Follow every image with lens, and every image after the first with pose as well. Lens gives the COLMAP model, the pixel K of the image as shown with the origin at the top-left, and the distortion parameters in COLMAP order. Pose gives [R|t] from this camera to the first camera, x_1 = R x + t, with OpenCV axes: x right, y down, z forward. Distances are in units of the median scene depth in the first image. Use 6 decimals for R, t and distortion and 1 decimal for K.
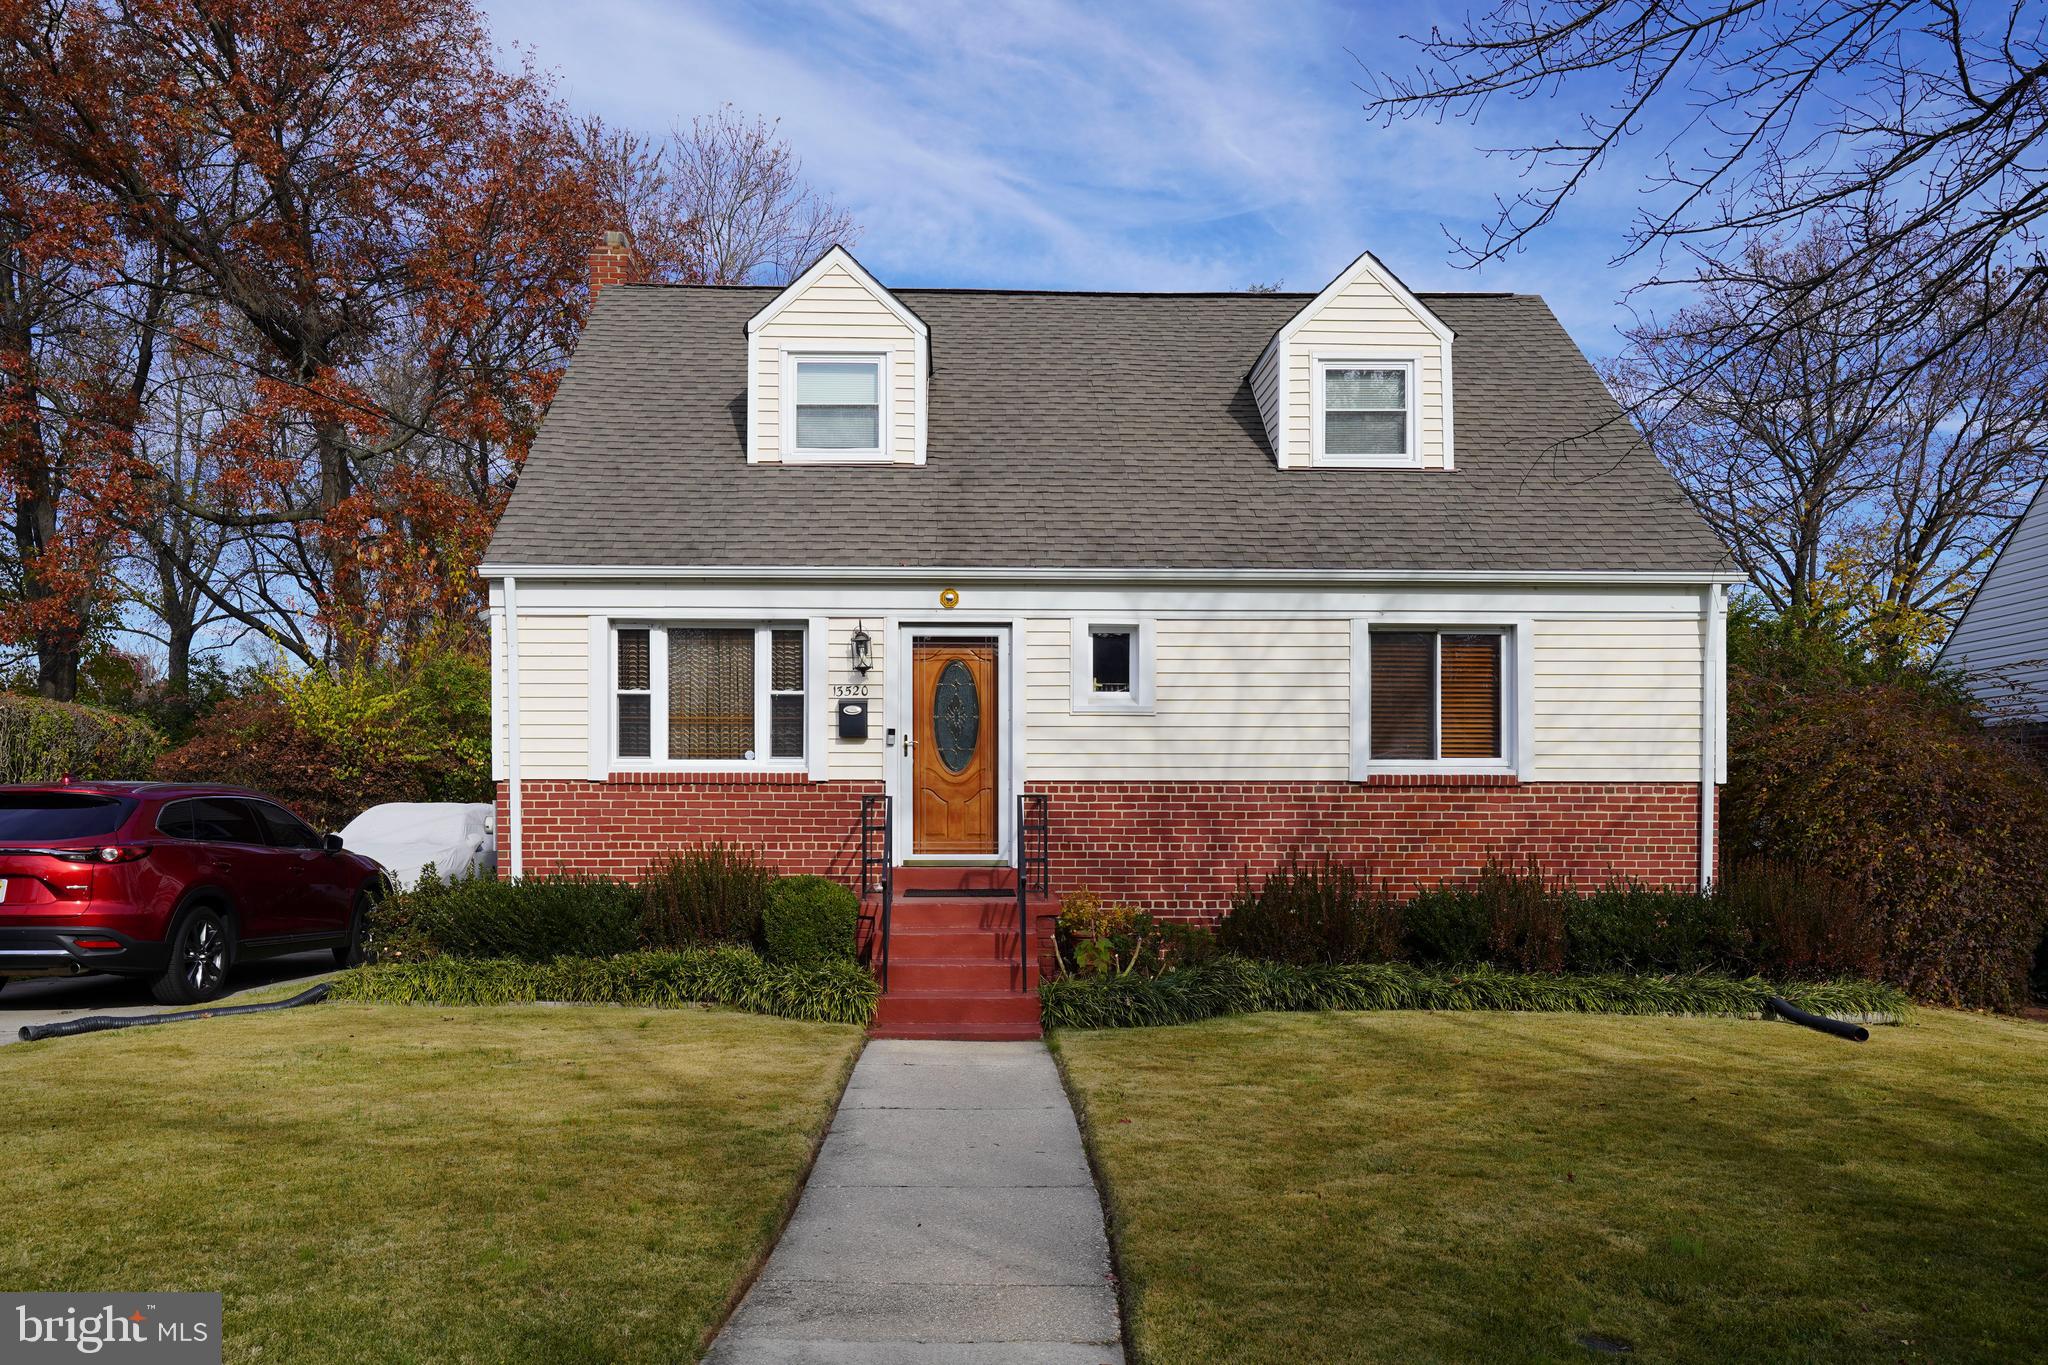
lens RADIAL K [[1529.4, 0, 1024.0], [0, 1529.4, 682.5], [0, 0, 1]] dist [0.002098, 0.002862]
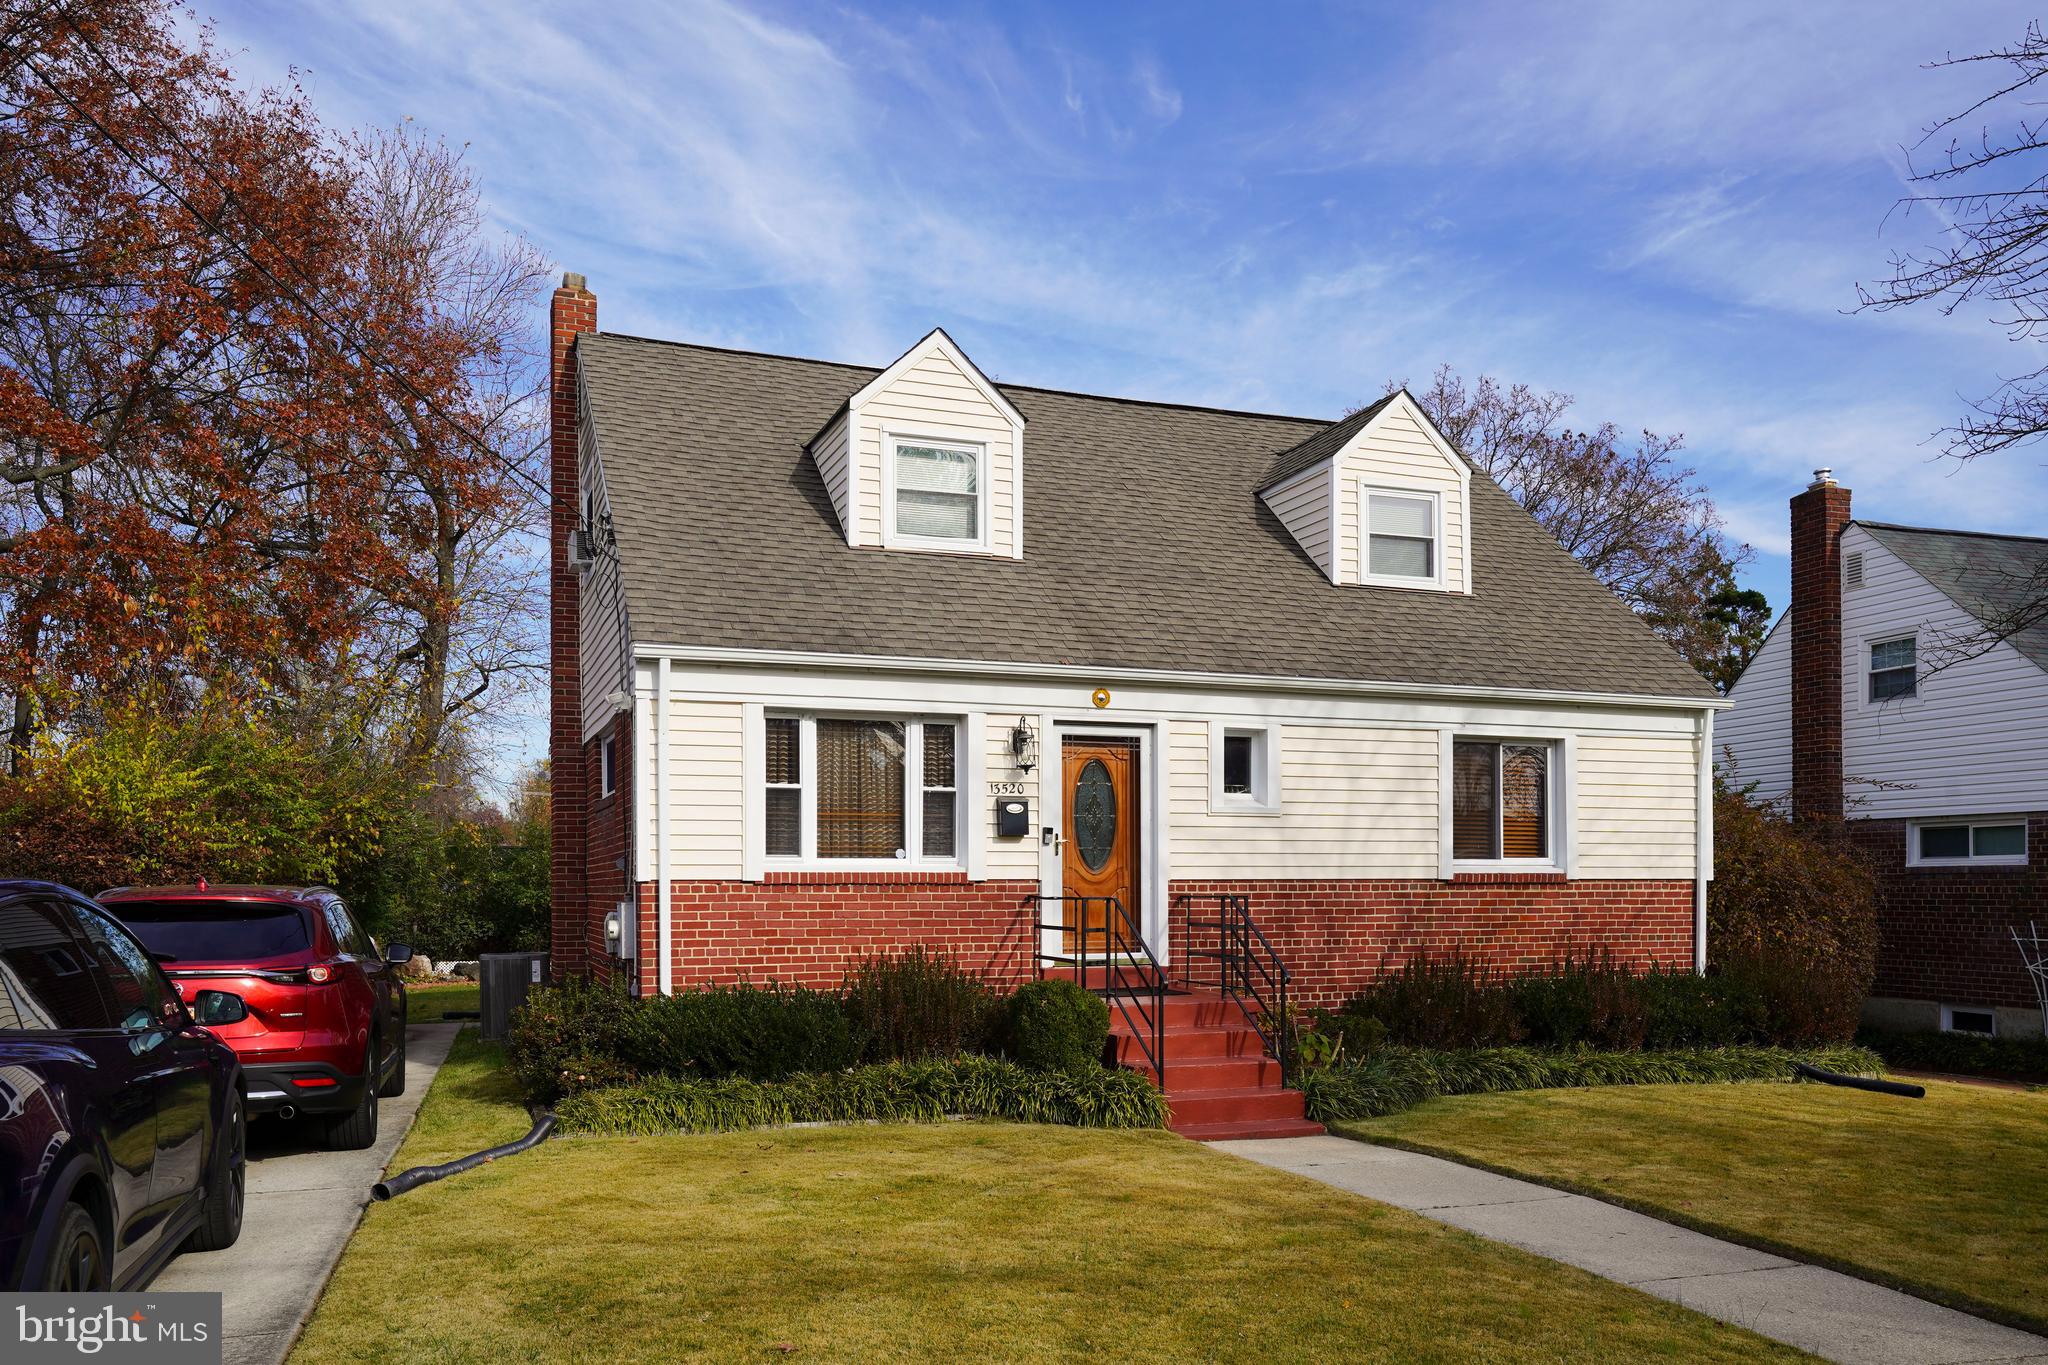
lens RADIAL K [[1540.3, 0, 1022.7], [0, 1540.3, 746.0], [0, 0, 1]] dist [-0.004340, 0.033694]
pose [[0.945393, 0.025411, 0.324940, -0.423726], [-0.022244, 0.999662, -0.013458, -0.008734], [-0.325173, 0.005496, 0.945639, 0.061288]]
